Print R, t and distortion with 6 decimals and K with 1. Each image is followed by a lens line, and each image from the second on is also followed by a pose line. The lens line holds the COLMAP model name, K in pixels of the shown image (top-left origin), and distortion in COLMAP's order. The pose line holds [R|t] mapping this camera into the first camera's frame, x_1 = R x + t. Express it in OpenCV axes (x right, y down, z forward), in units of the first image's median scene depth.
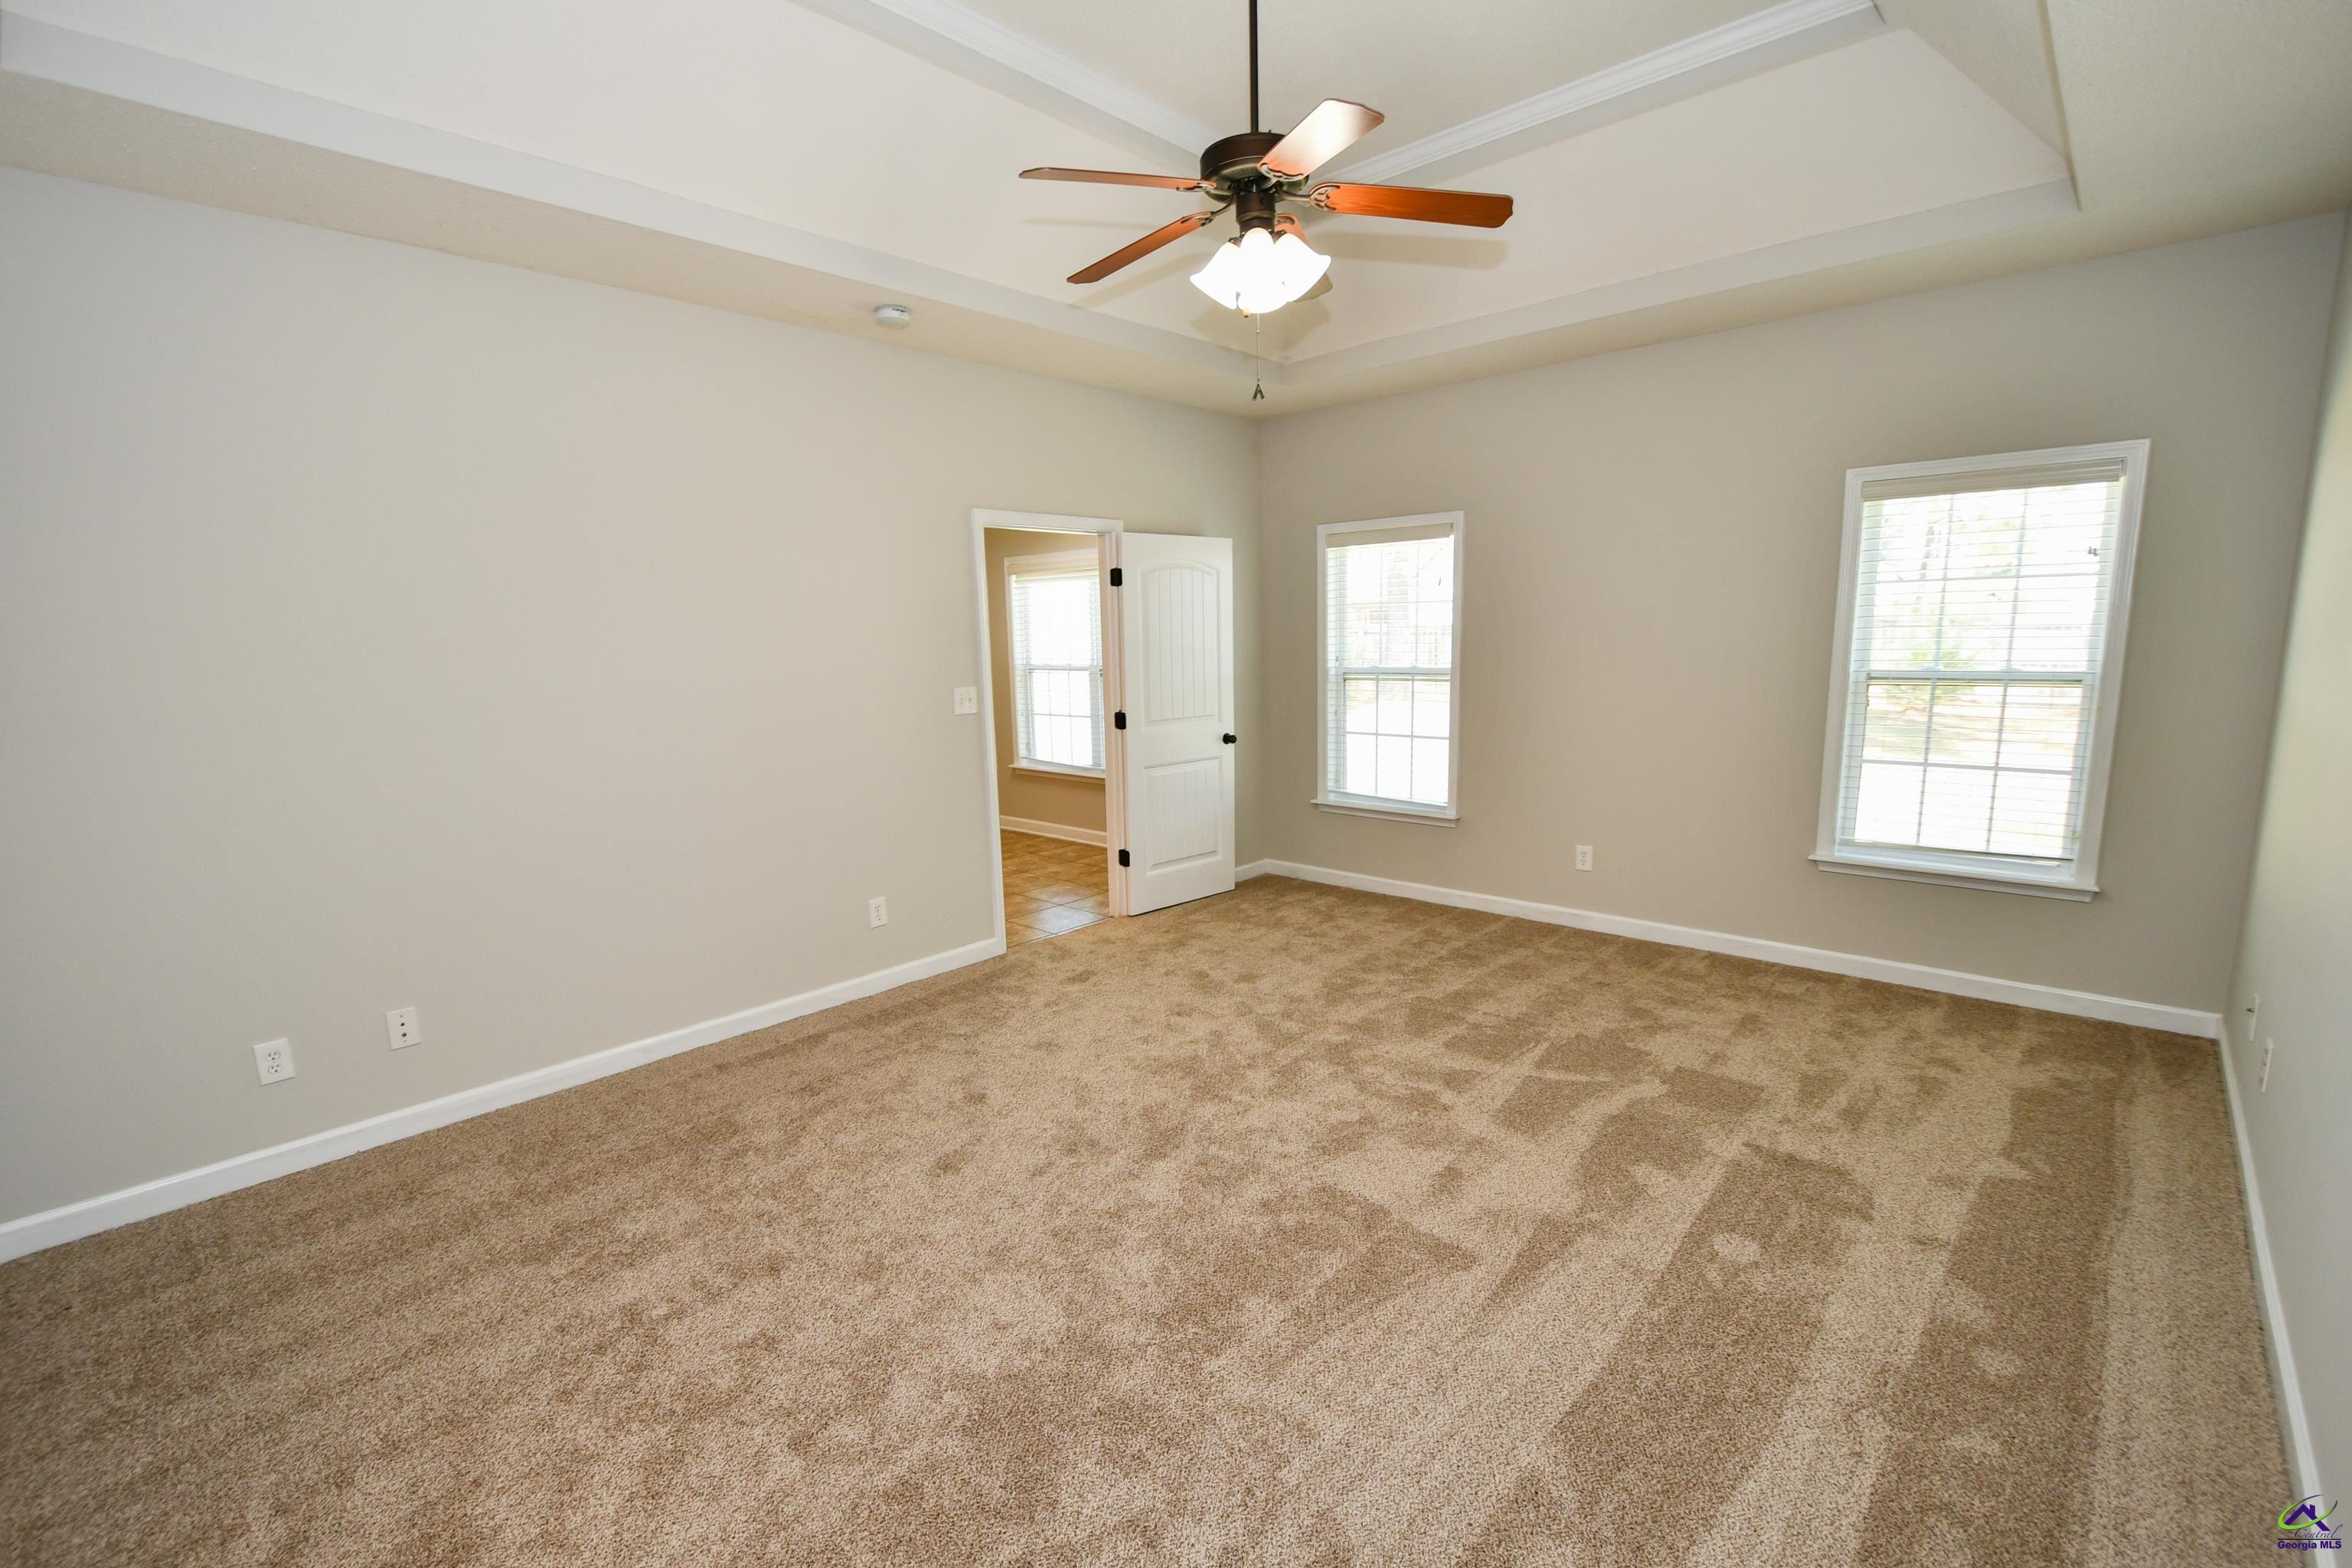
lens RADIAL K [[1031.3, 0, 1157.7], [0, 1031.3, 806.2], [0, 0, 1]] dist [0.004687, -0.008171]
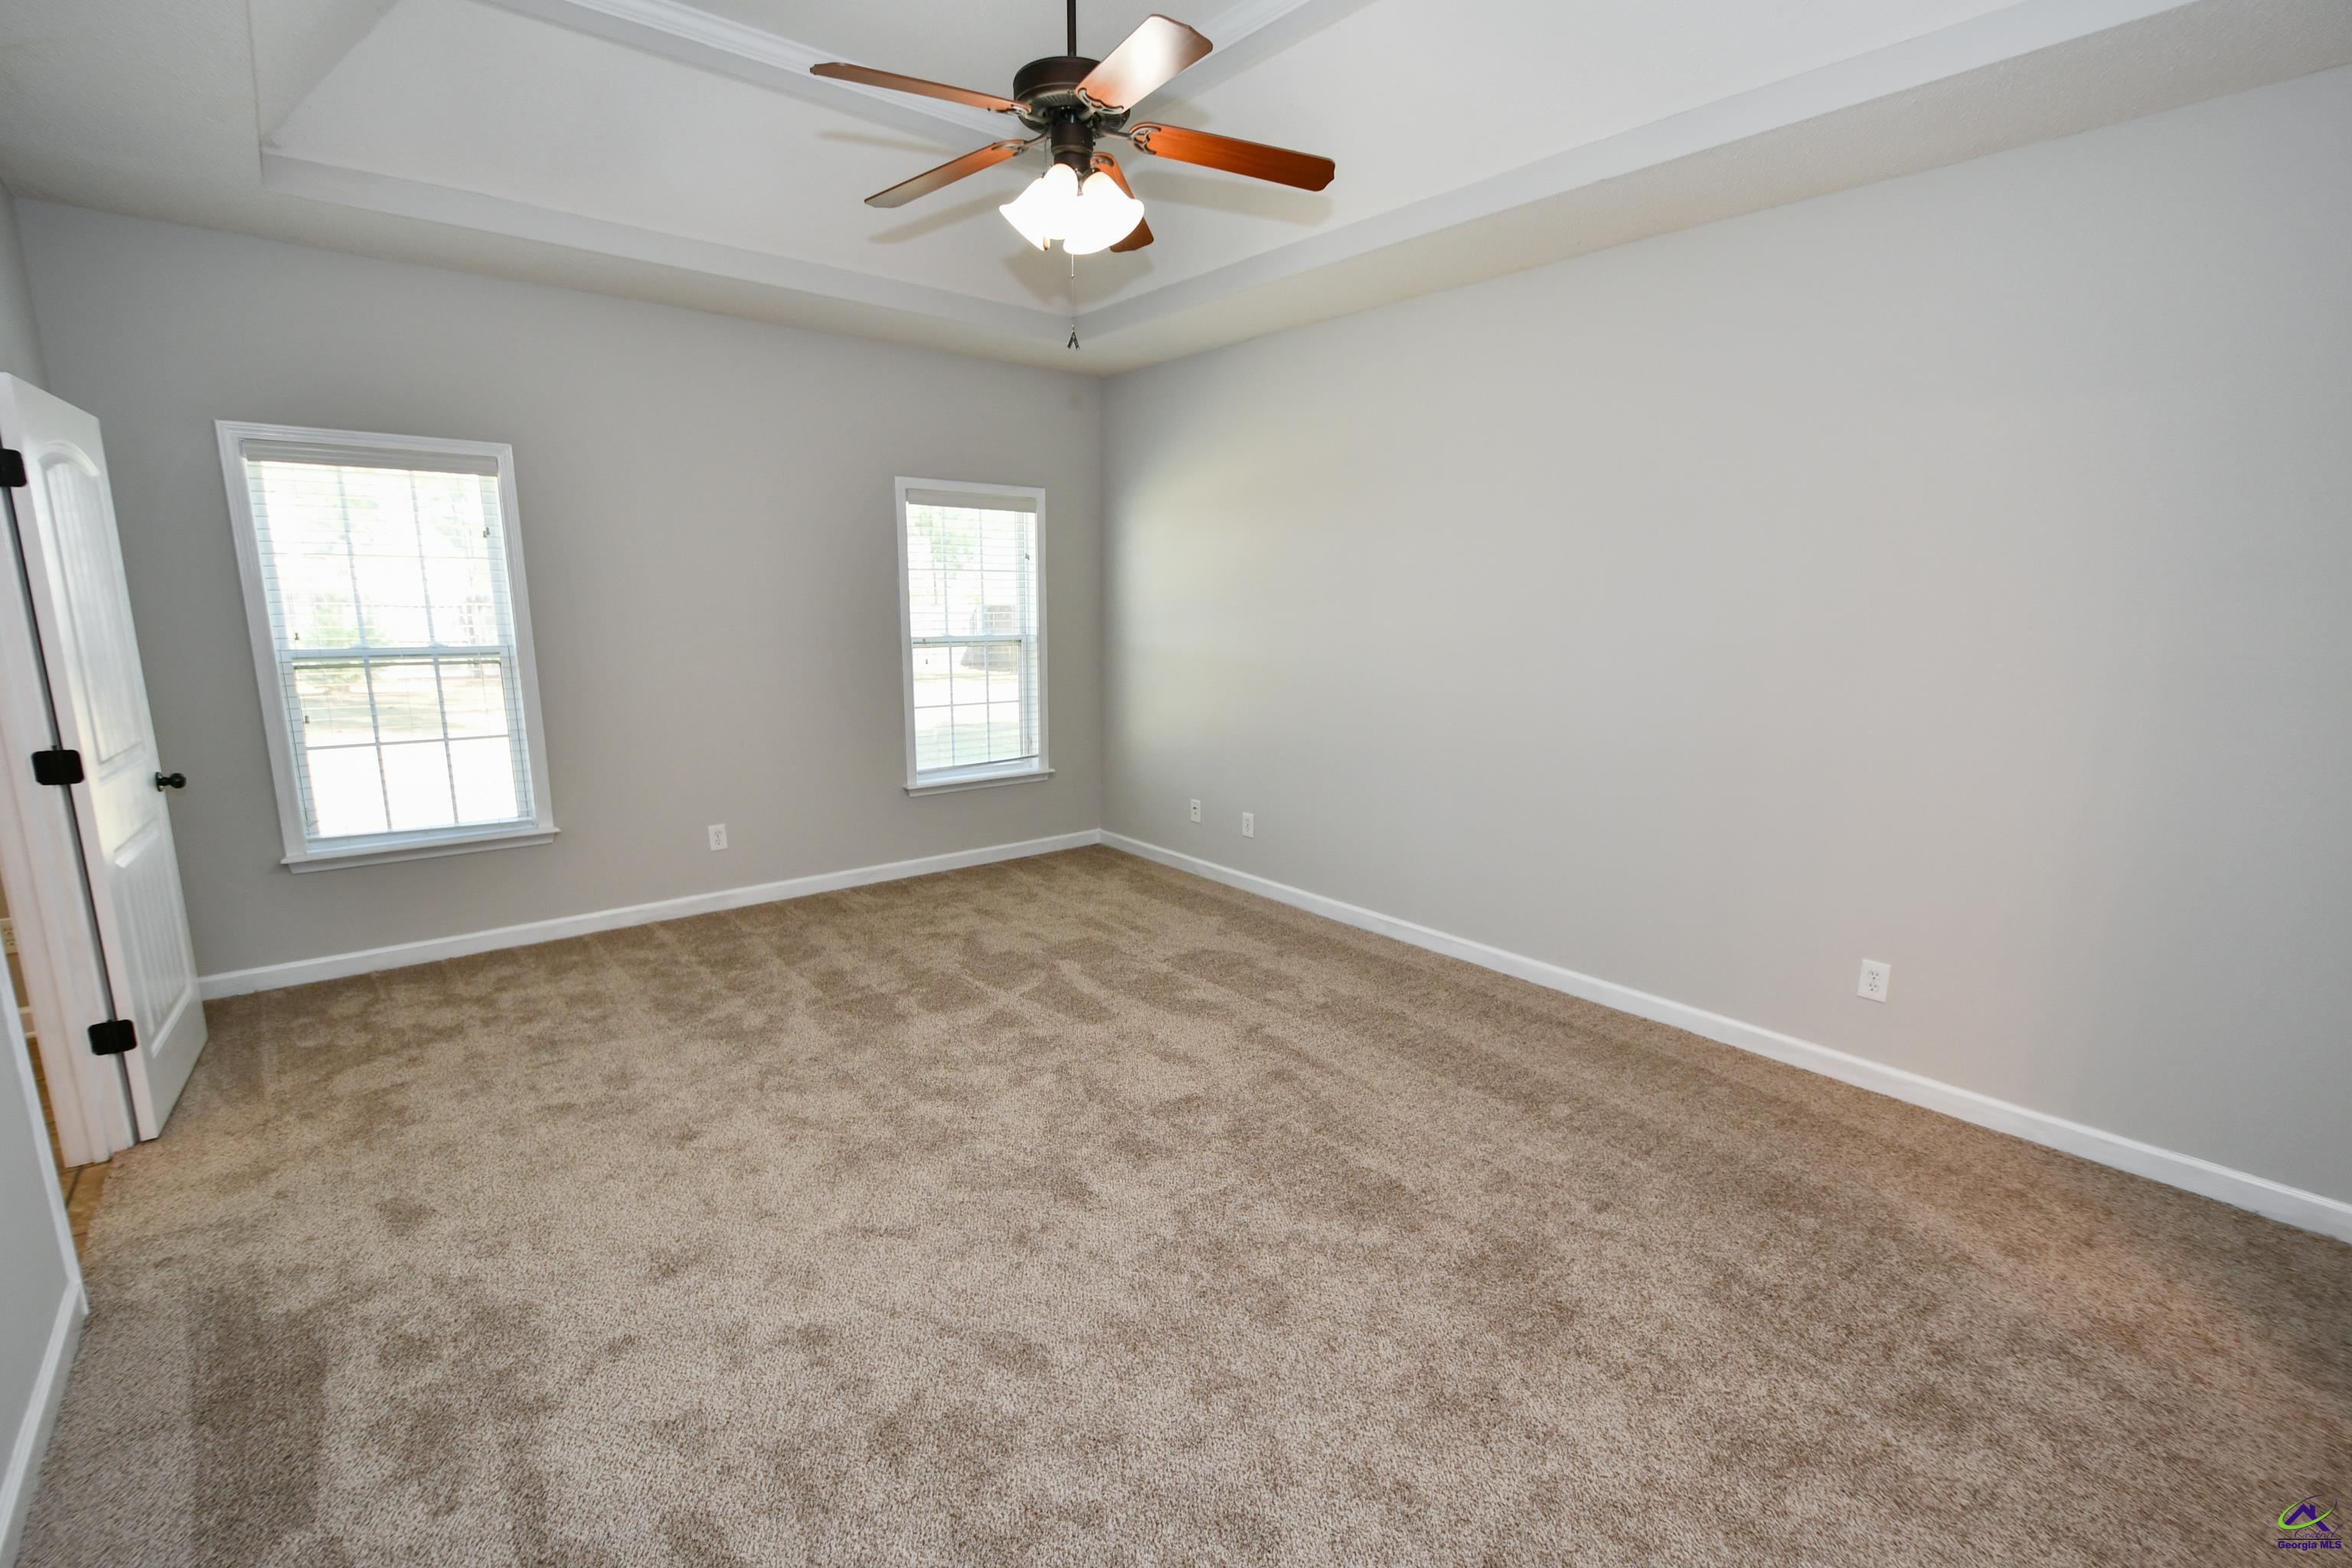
lens RADIAL K [[1031.3, 0, 1157.7], [0, 1031.3, 806.2], [0, 0, 1]] dist [0.004687, -0.008171]
pose [[0.132096, -0.173667, 0.975905, -0.567170], [0.154365, 0.976125, 0.152812, -0.075281], [-0.979143, 0.130460, 0.155751, 0.530526]]
